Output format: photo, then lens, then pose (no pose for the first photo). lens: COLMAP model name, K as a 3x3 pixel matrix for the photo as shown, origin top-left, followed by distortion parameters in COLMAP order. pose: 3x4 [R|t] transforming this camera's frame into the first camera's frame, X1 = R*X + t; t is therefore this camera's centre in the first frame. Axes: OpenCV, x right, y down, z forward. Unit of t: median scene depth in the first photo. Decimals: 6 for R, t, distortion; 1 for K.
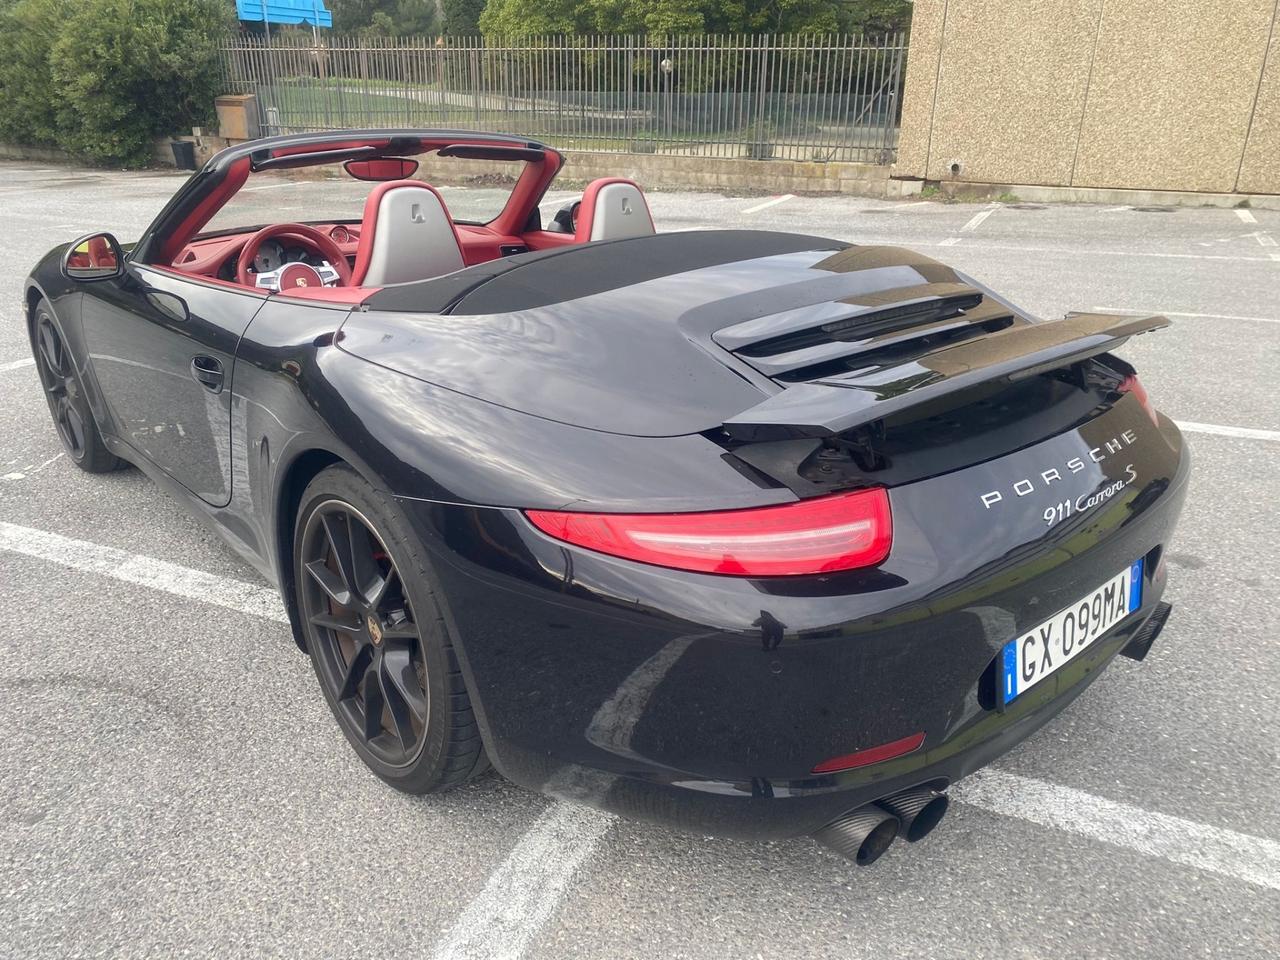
lens RADIAL K [[980.2, 0, 643.6], [0, 980.2, 482.5], [0, 0, 1]] dist [0.030107, -0.016035]
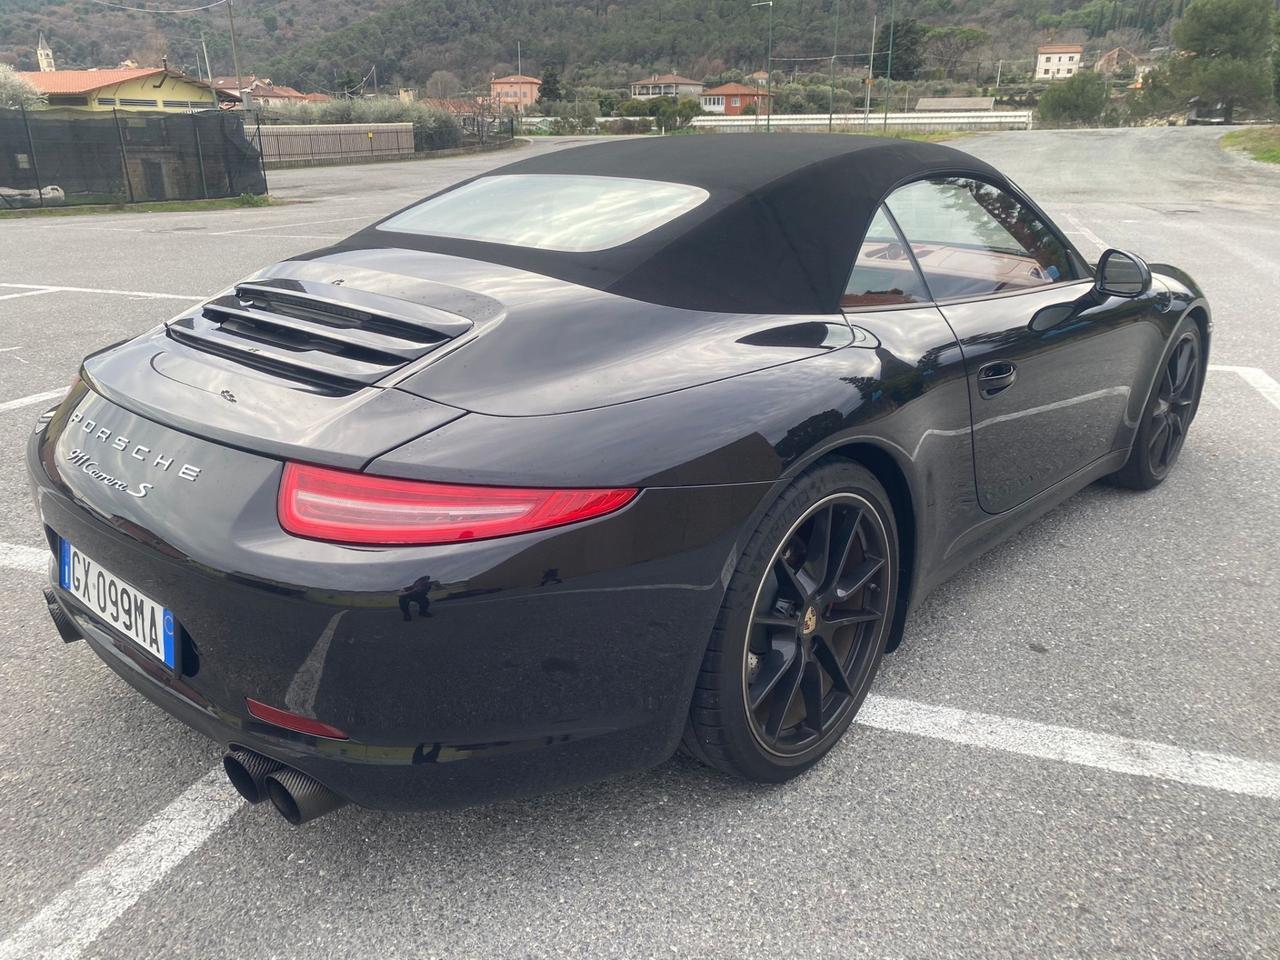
lens RADIAL K [[980.2, 0, 633.8], [0, 980.2, 475.0], [0, 0, 1]] dist [0.030107, -0.016035]
pose [[0.102974, 0.317258, -0.942732, 0.899655], [-0.360247, 0.895322, 0.261954, -0.275364], [0.927156, 0.312642, 0.206487, 0.787990]]
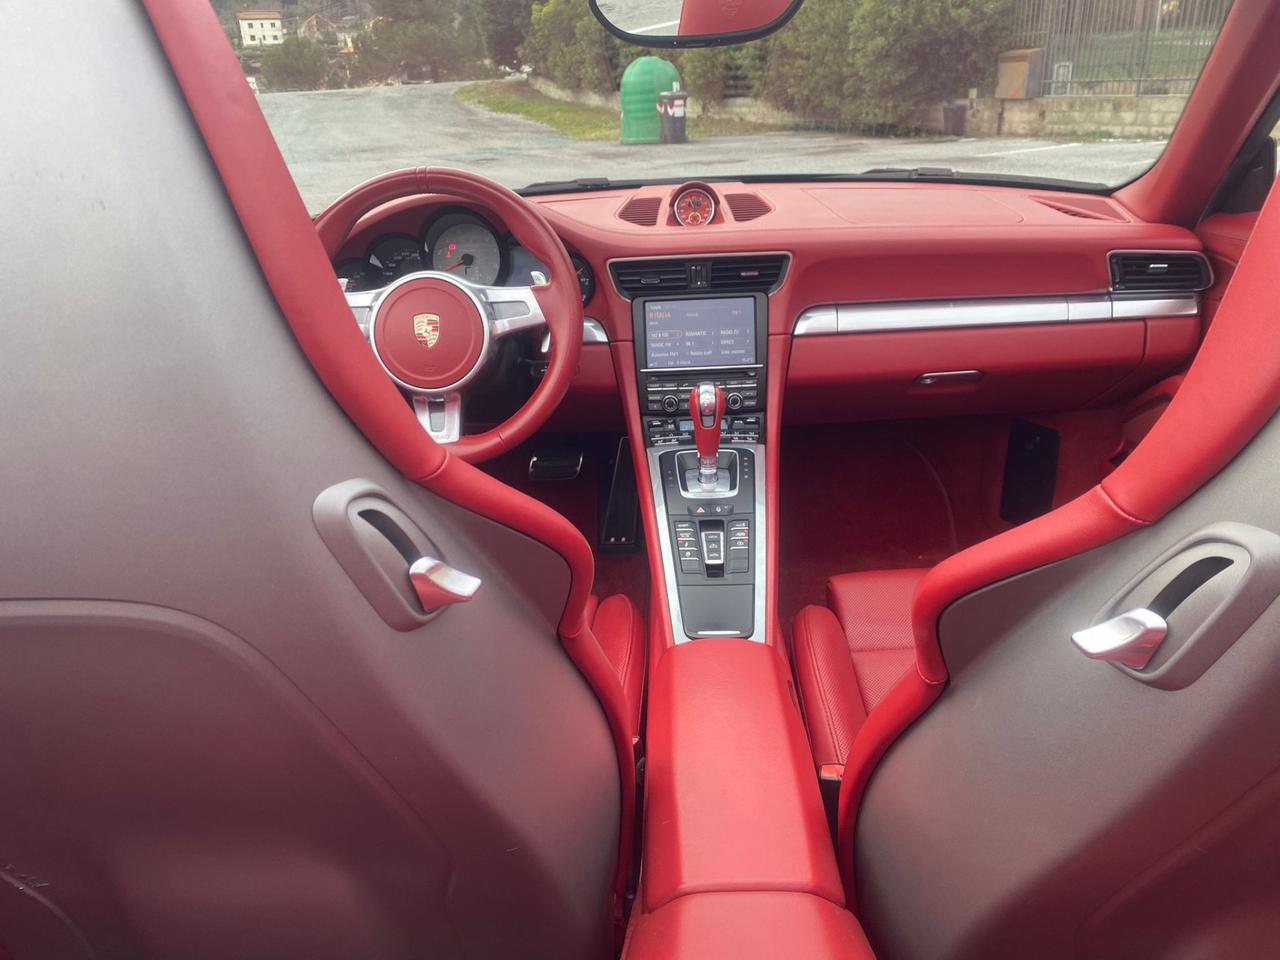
lens RADIAL K [[980.2, 0, 637.8], [0, 980.2, 474.4], [0, 0, 1]] dist [0.030107, -0.016035]
pose [[0.728784, 0.213623, -0.650568, -0.035780], [-0.201962, 0.974884, 0.093874, -0.223932], [0.654282, 0.062976, 0.753624, 0.870622]]
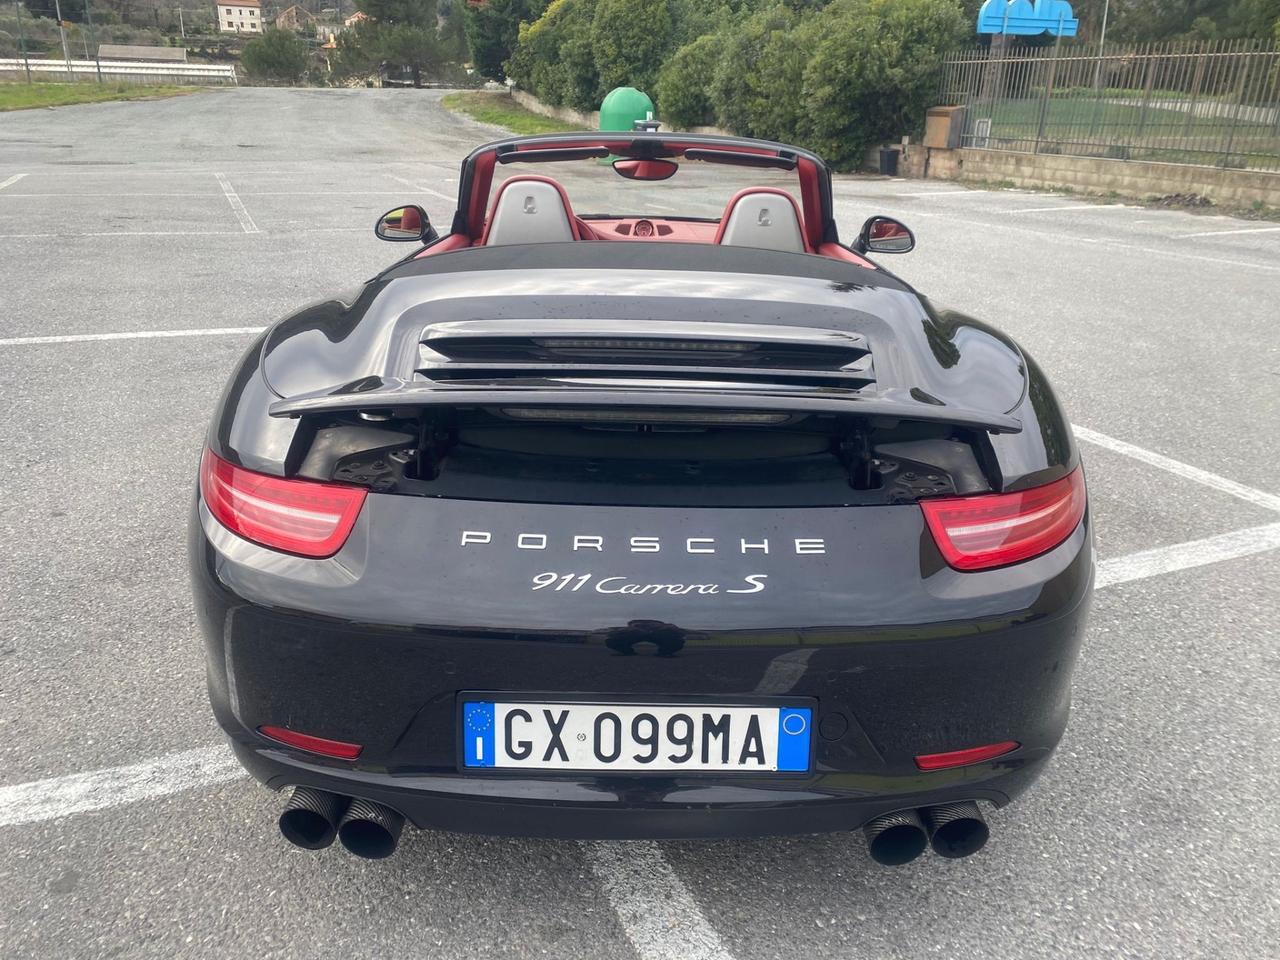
lens RADIAL K [[980.2, 0, 638.2], [0, 980.2, 481.0], [0, 0, 1]] dist [0.030107, -0.016035]
pose [[0.745596, 0.248157, -0.618470, 0.566505], [-0.255507, 0.963606, 0.078614, -0.080761], [0.615470, 0.099409, 0.781866, 0.209579]]
